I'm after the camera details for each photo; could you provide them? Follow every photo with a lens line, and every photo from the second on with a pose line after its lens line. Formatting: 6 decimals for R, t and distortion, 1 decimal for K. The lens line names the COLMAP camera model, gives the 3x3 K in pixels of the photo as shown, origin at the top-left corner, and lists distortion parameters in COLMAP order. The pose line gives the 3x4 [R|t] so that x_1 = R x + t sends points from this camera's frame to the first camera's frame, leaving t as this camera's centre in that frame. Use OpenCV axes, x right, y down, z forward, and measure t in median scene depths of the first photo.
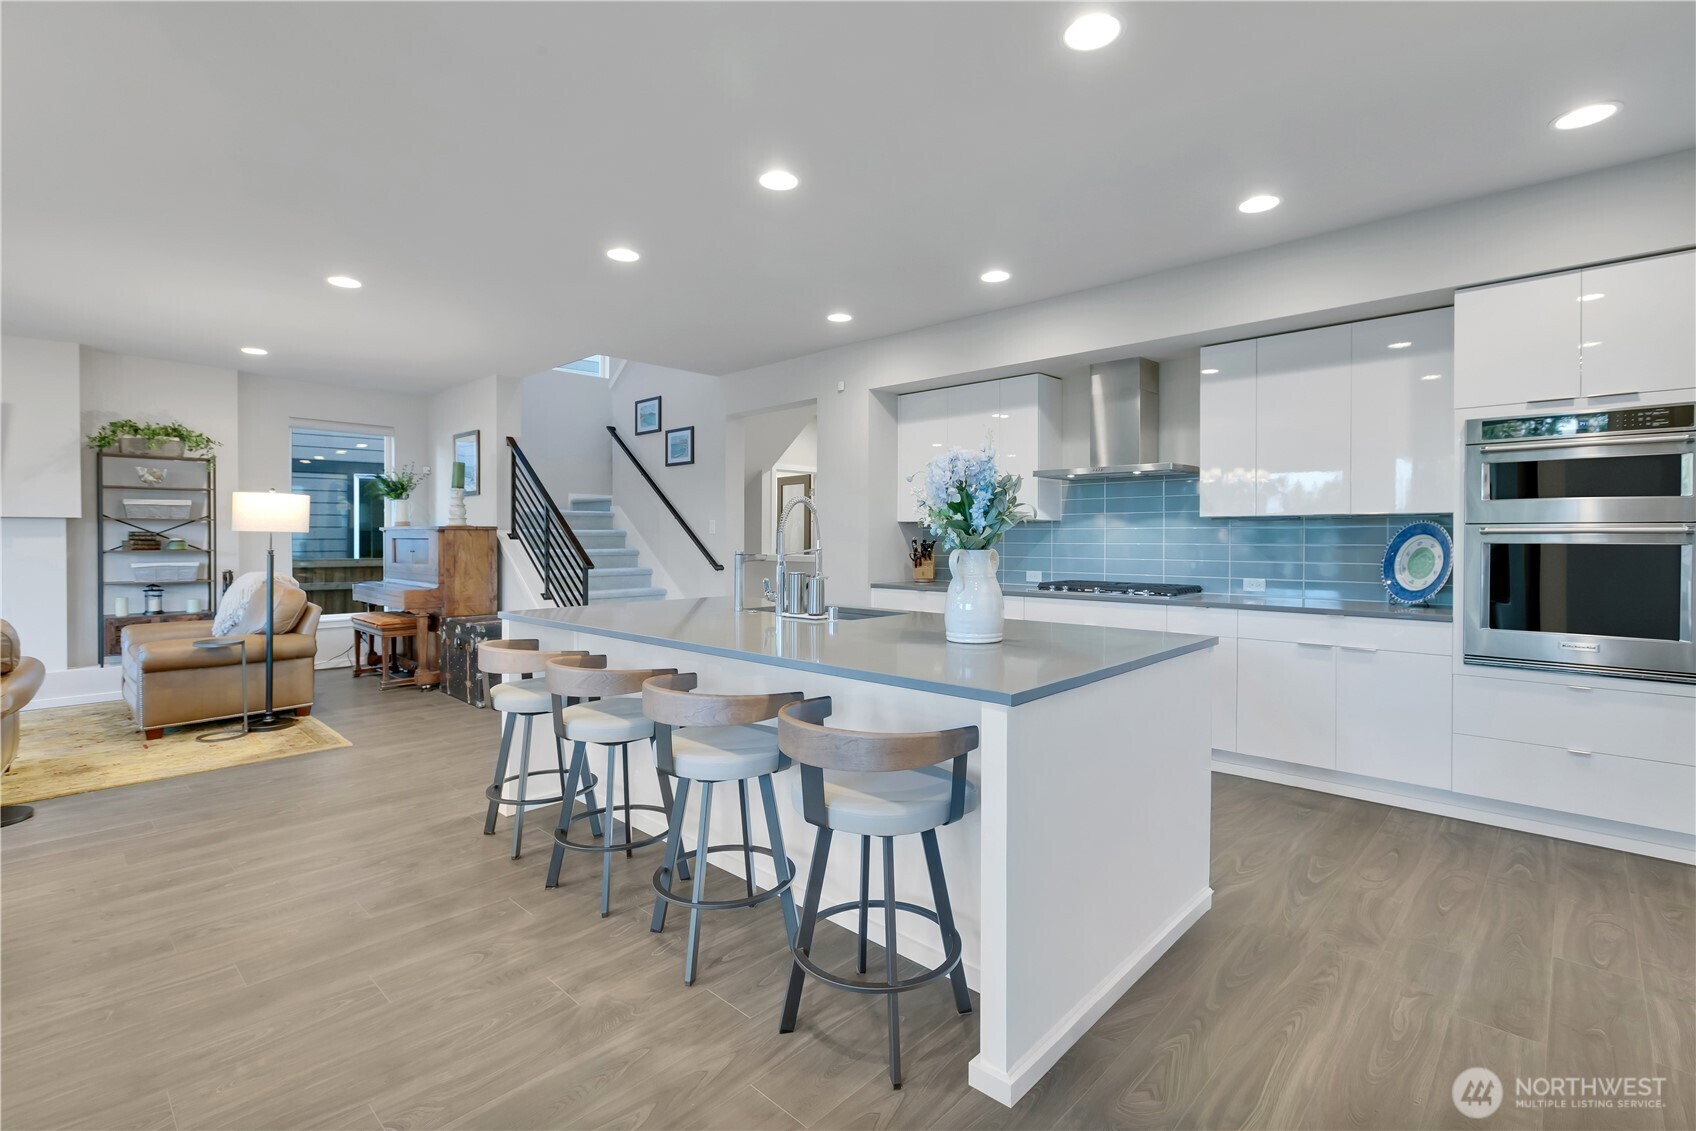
lens RADIAL K [[776.7, 0, 866.0], [0, 776.7, 553.3], [0, 0, 1]] dist [-0.001073, 0.001771]
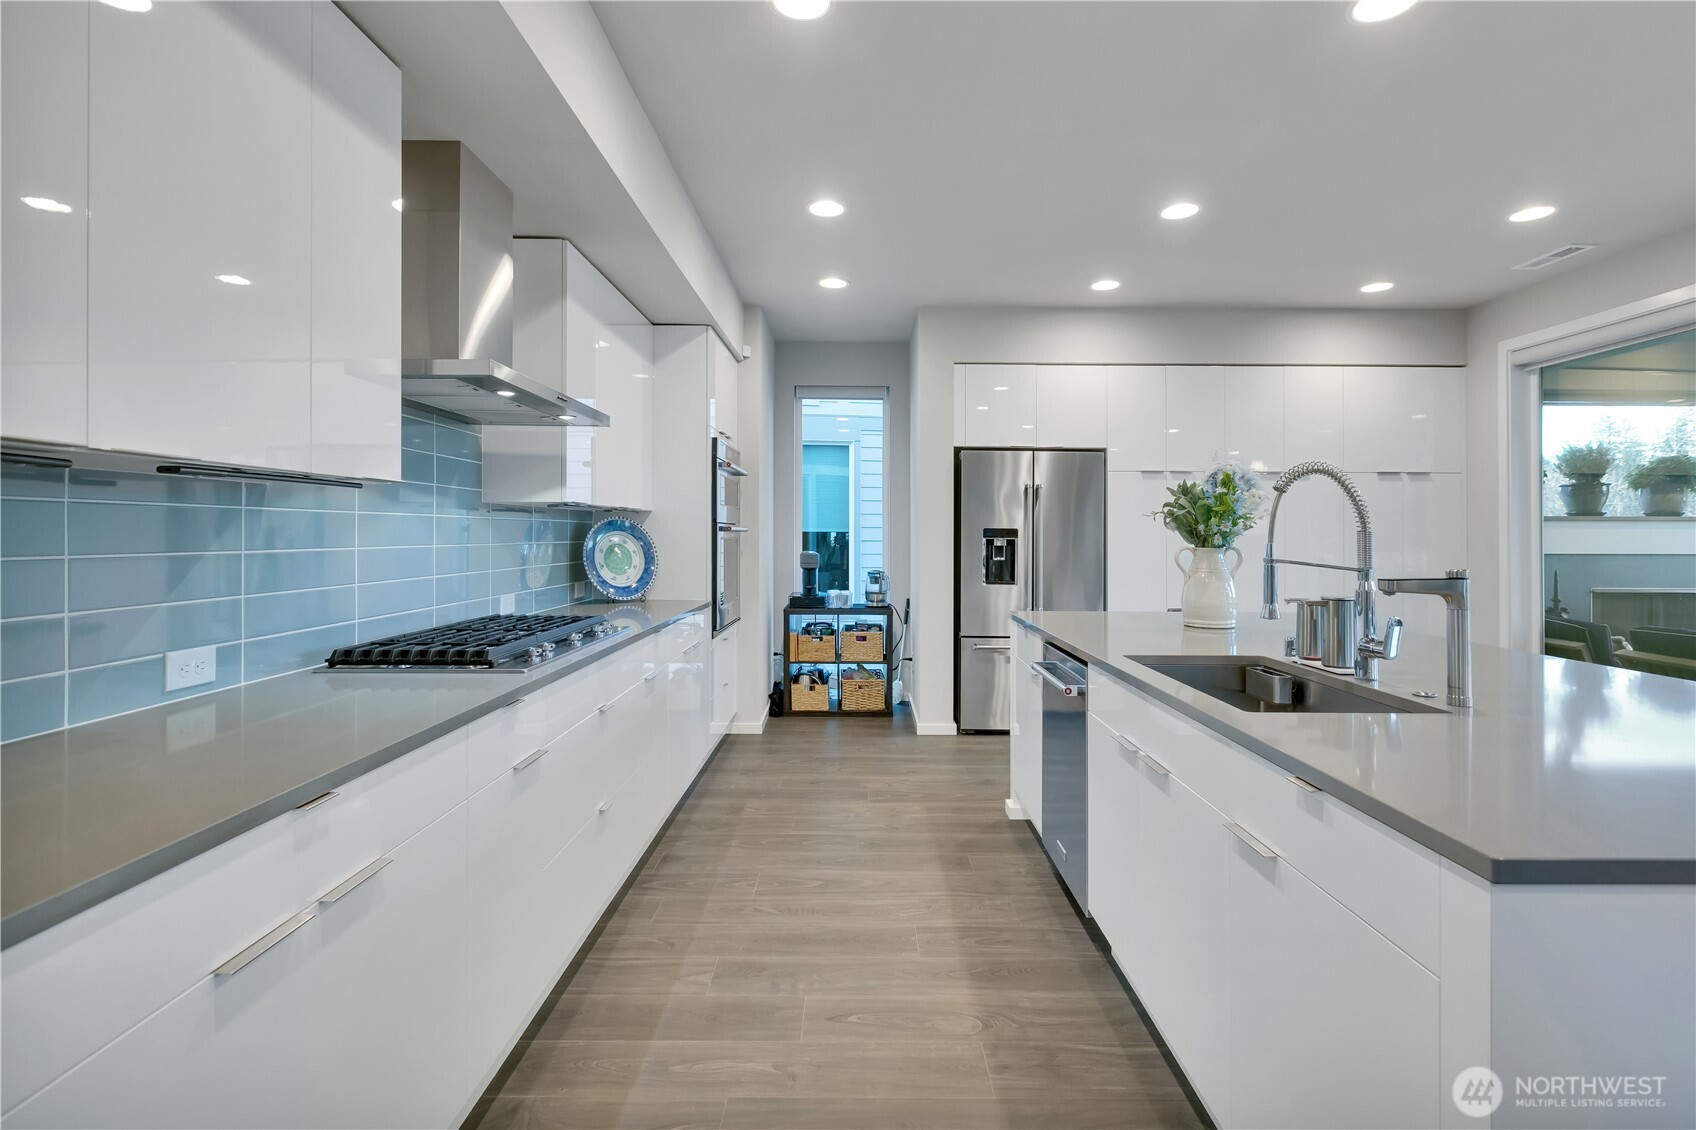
lens RADIAL K [[776.7, 0, 866.0], [0, 776.7, 552.8], [0, 0, 1]] dist [-0.001073, 0.001771]
pose [[-0.690748, -0.021276, 0.722782, -0.228440], [0.009546, 0.999212, 0.038536, -0.030733], [-0.723032, 0.033519, -0.690001, 1.447045]]
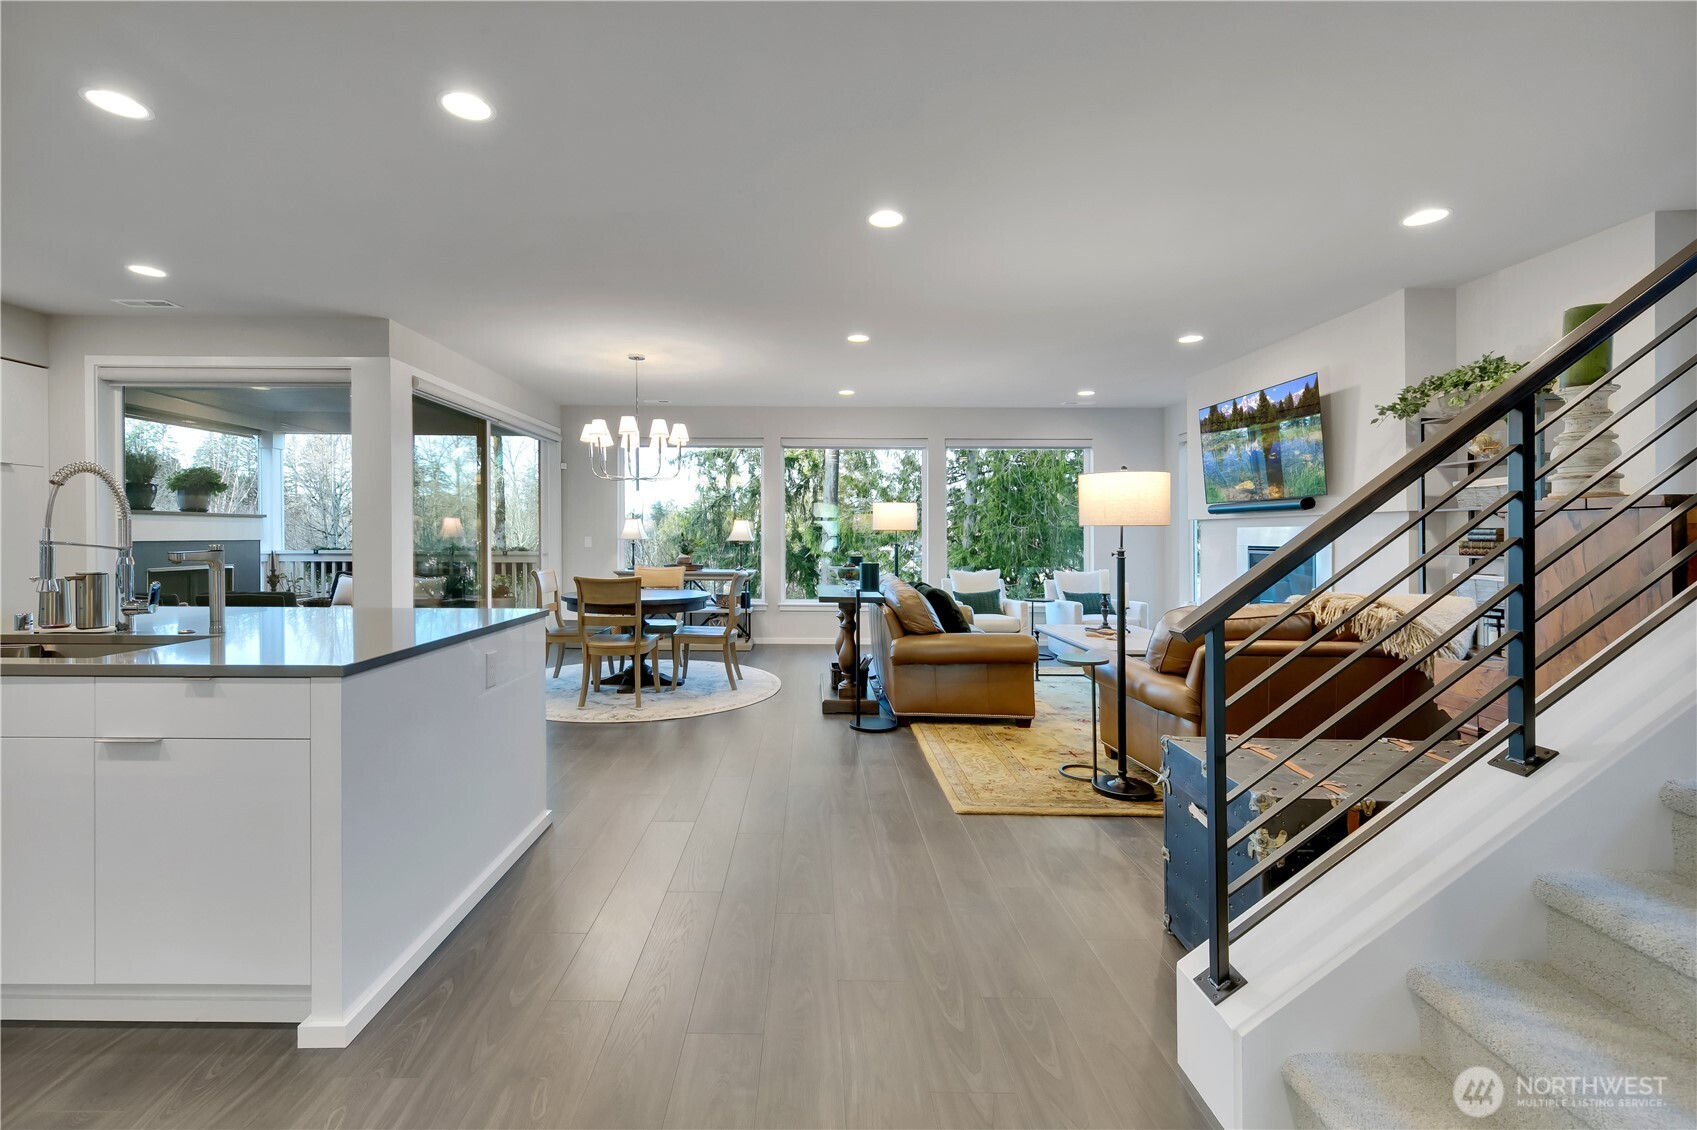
lens RADIAL K [[722.9, 0, 802.1], [0, 722.9, 534.4], [0, 0, 1]] dist [0.000134, 0.000087]
pose [[-0.738692, -0.005866, -0.674018, -0.104744], [-0.020683, 0.999689, 0.013968, -0.029894], [0.673726, 0.024259, -0.738583, 1.694797]]
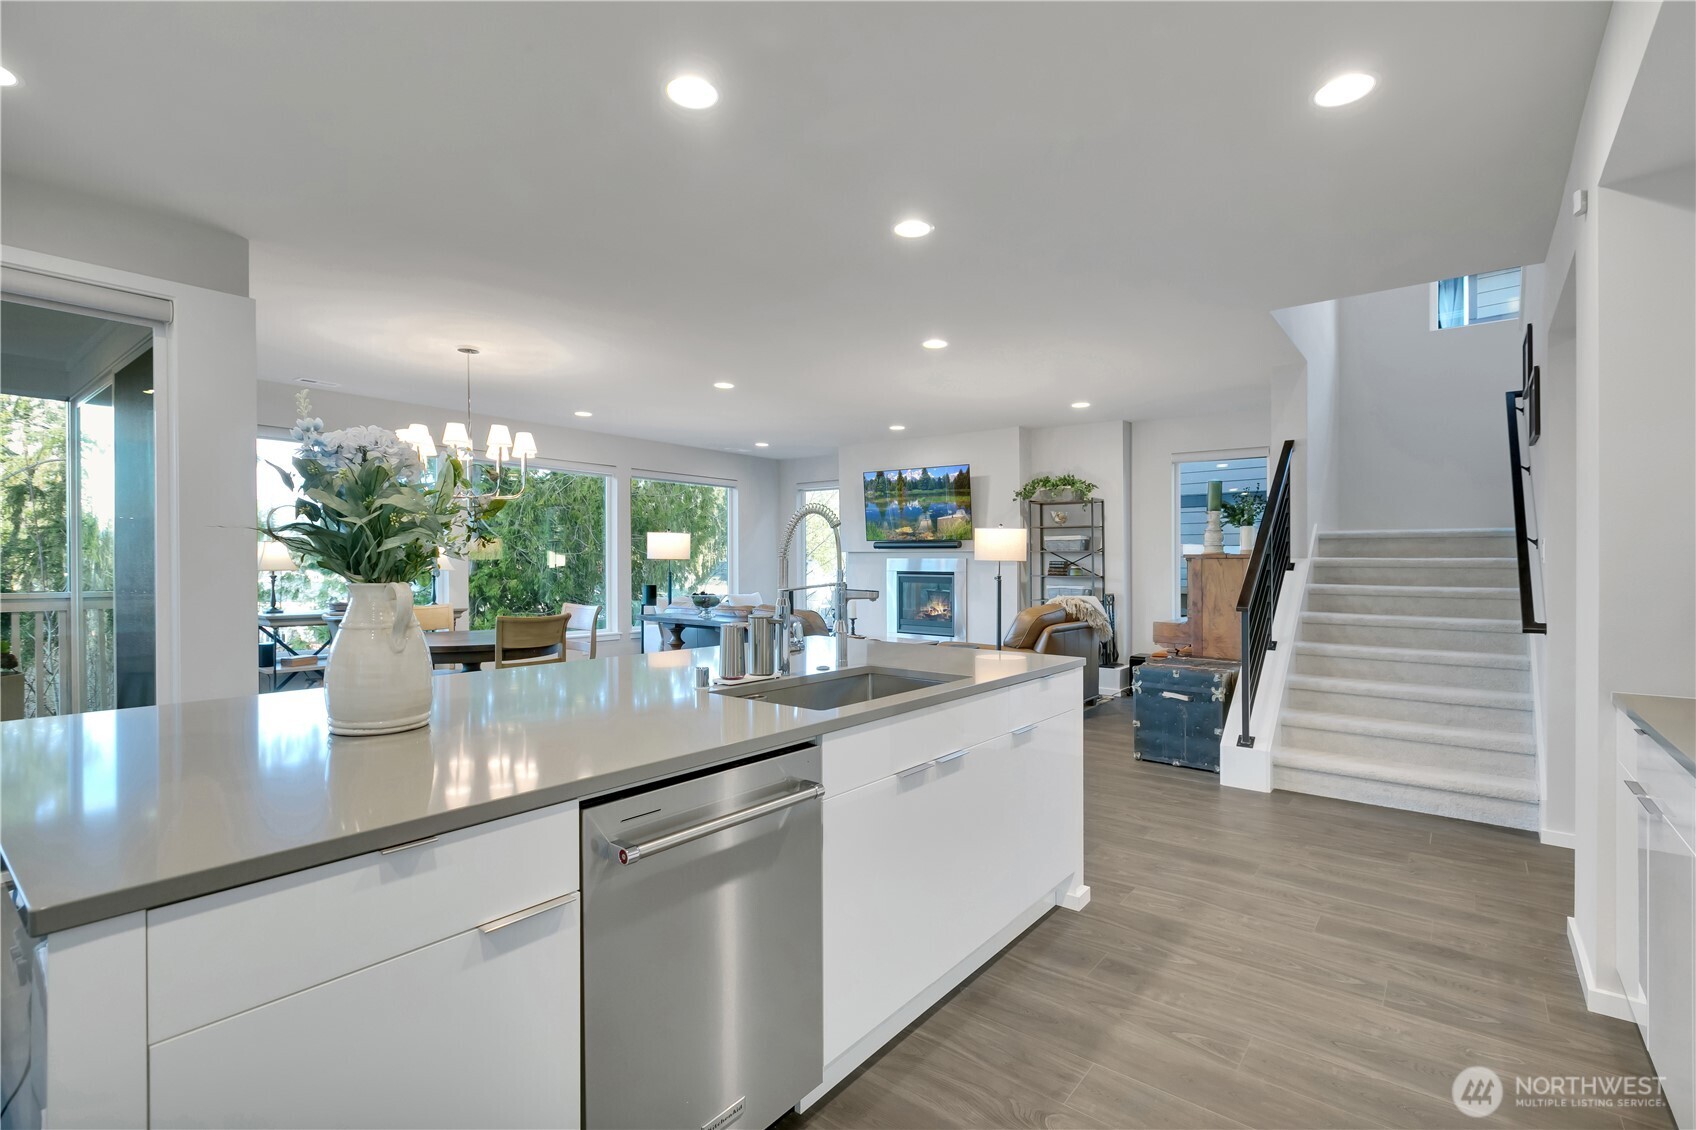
lens RADIAL K [[776.7, 0, 866.0], [0, 776.7, 552.8], [0, 0, 1]] dist [-0.001073, 0.001771]
pose [[0.092584, -0.013108, -0.995619, 0.520702], [-0.027264, 0.999505, -0.015695, -0.020271], [0.995332, 0.028598, 0.092181, 0.900271]]
